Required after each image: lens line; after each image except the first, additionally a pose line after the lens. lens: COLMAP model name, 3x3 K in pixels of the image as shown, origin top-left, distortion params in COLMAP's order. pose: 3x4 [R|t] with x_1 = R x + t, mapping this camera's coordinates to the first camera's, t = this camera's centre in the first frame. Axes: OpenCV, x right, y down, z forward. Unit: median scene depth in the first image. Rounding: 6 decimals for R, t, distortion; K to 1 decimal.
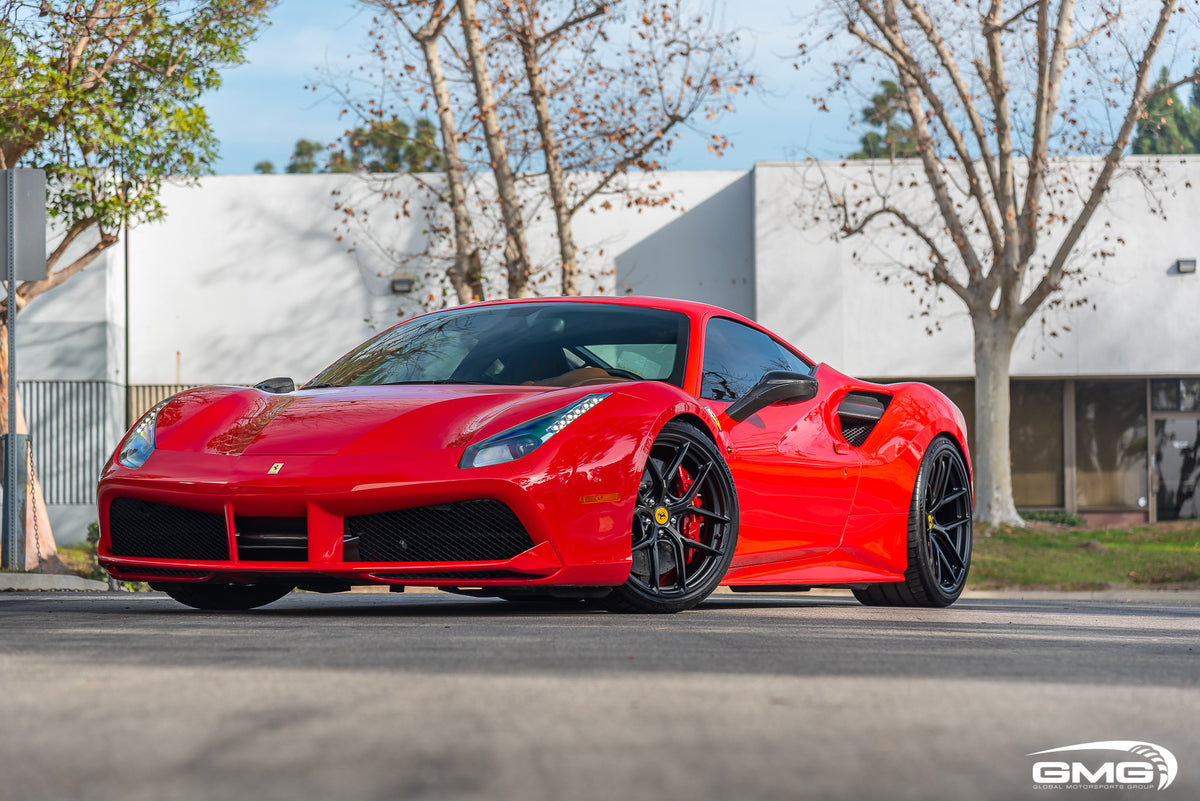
lens RADIAL K [[6714.7, 0, 589.2], [0, 6714.7, 402.3], [0, 0, 1]] dist [0.620067, 0.000000]
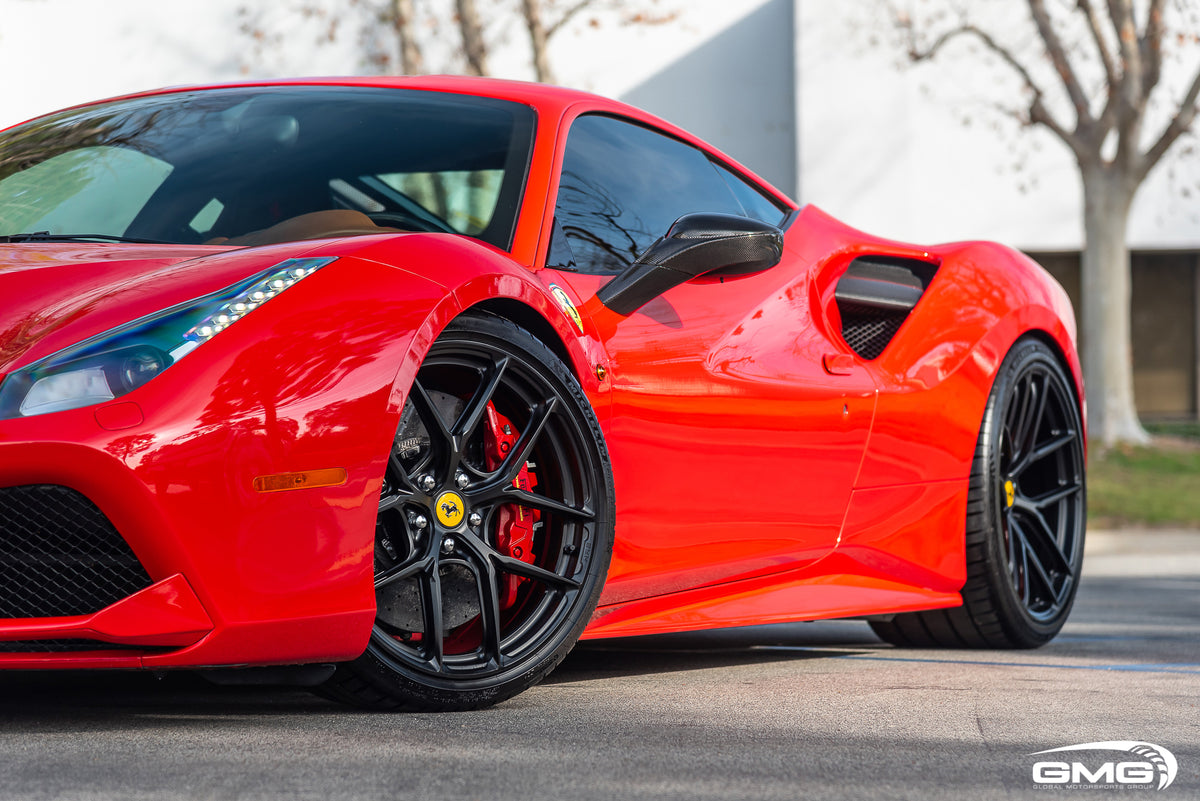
lens RADIAL K [[6714.7, 0, 606.7], [0, 6714.7, 402.7], [0, 0, 1]] dist [0.620067, 0.000000]
pose [[0.999907, -0.004998, -0.012662, 0.026824], [0.005214, 0.999840, 0.017094, 0.000860], [0.012575, -0.017159, 0.999774, 0.487087]]
